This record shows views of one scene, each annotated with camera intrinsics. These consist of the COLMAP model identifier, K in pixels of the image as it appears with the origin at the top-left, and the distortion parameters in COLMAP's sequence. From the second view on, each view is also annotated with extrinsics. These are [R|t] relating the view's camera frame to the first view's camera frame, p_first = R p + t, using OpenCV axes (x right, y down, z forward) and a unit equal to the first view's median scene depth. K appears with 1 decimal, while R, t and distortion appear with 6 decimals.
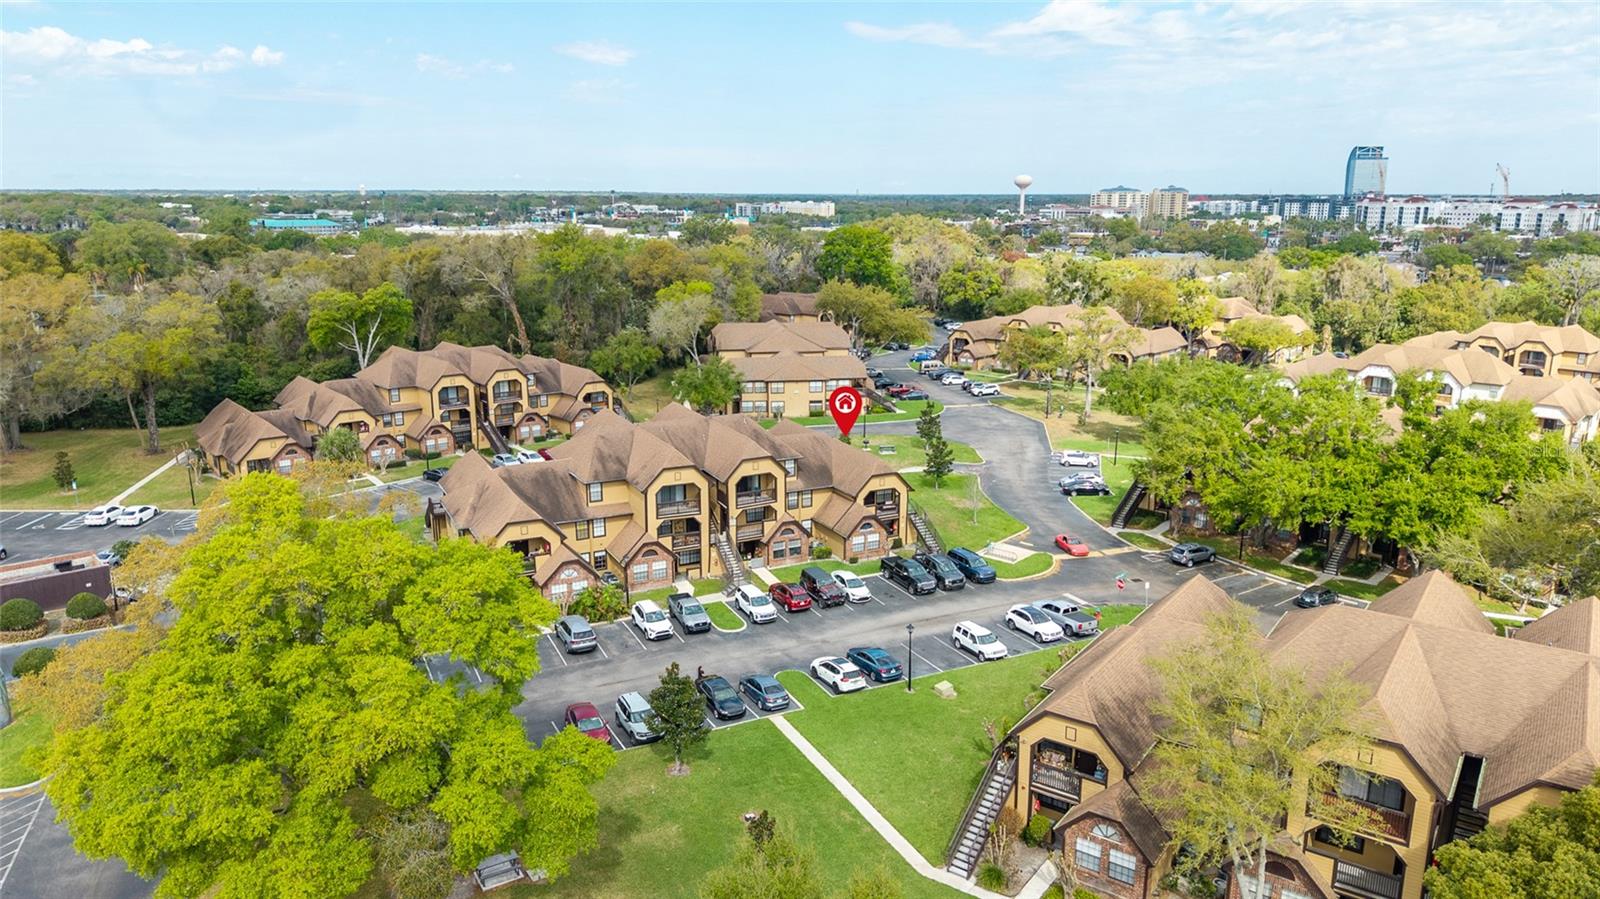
lens RADIAL K [[1079.7, 0, 800.0], [0, 1079.7, 449.5], [0, 0, 1]] dist [0.093578, -0.144409]
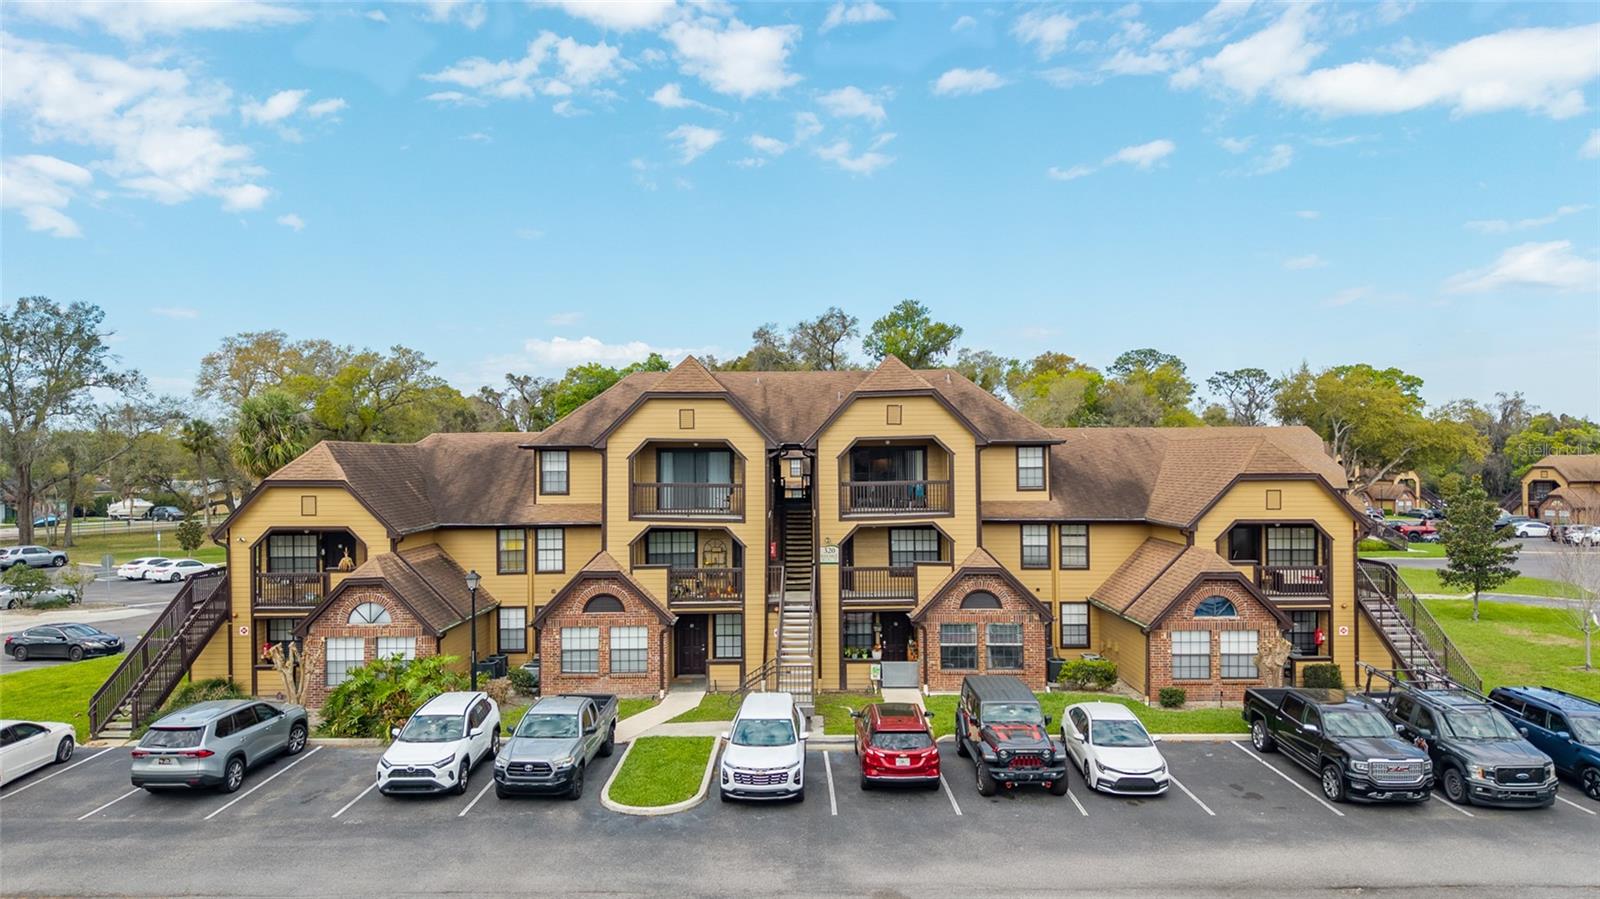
lens RADIAL K [[1079.7, 0, 800.0], [0, 1079.7, 449.5], [0, 0, 1]] dist [0.093578, -0.144409]
pose [[0.897747, -0.002568, -0.440503, 0.097941], [-0.101372, 0.971940, -0.212263, 0.111840], [0.428688, 0.235213, 0.872297, 0.627264]]
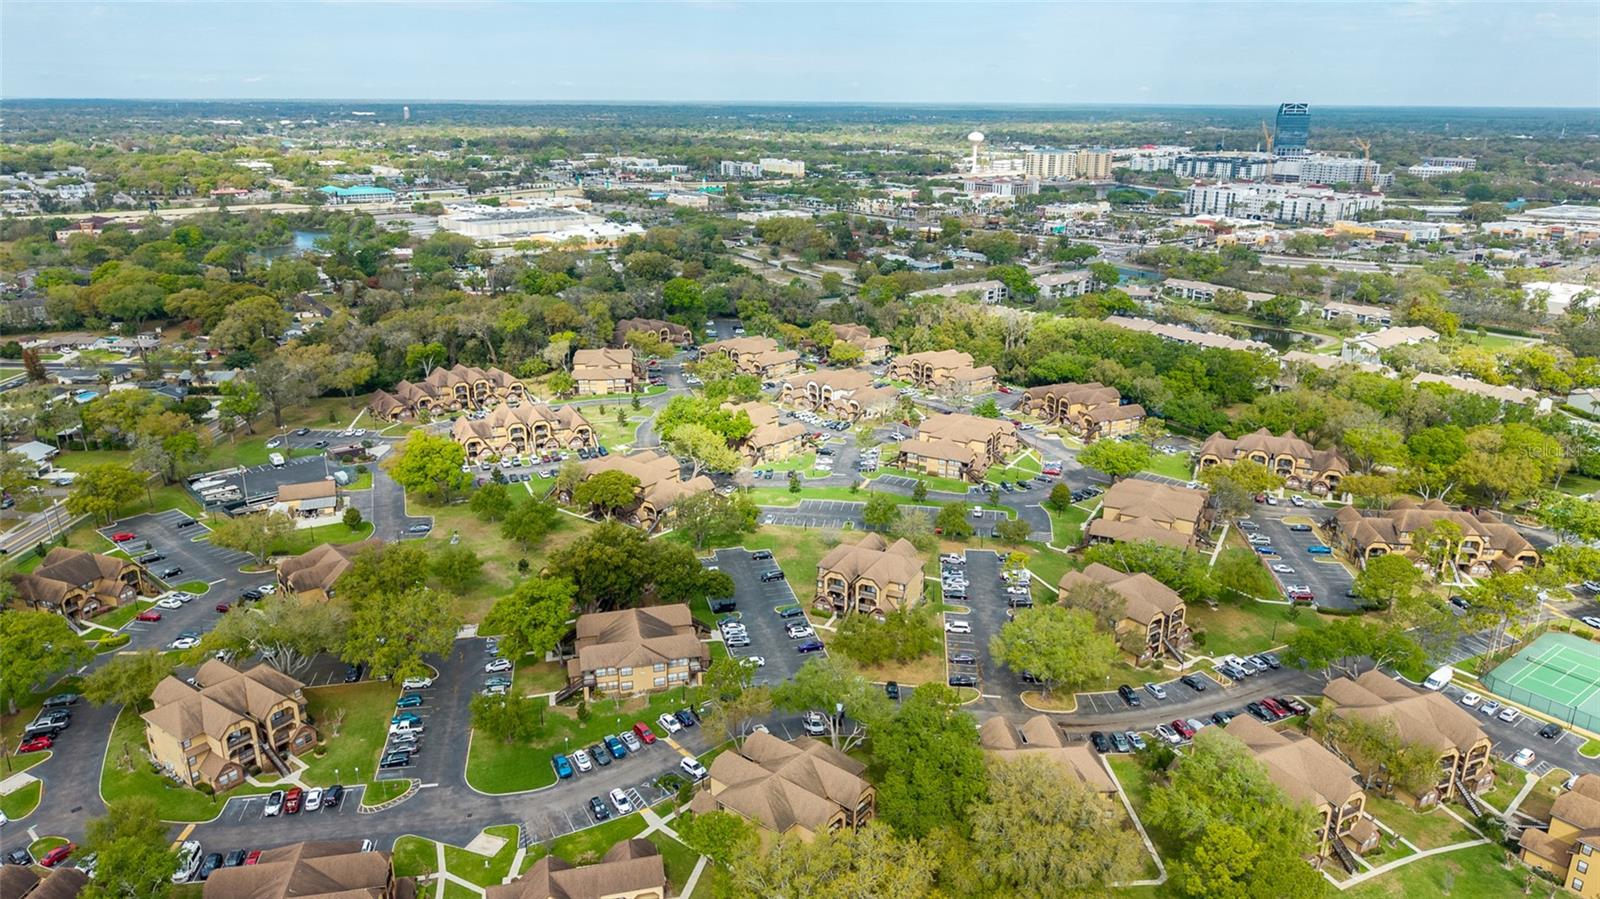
lens RADIAL K [[1079.7, 0, 800.0], [0, 1079.7, 449.5], [0, 0, 1]] dist [0.093578, -0.144409]
pose [[0.999175, 0.016484, -0.037105, 0.921382], [-0.013235, 0.996191, 0.086183, -0.209979], [0.038384, -0.085621, 0.995588, -2.462977]]
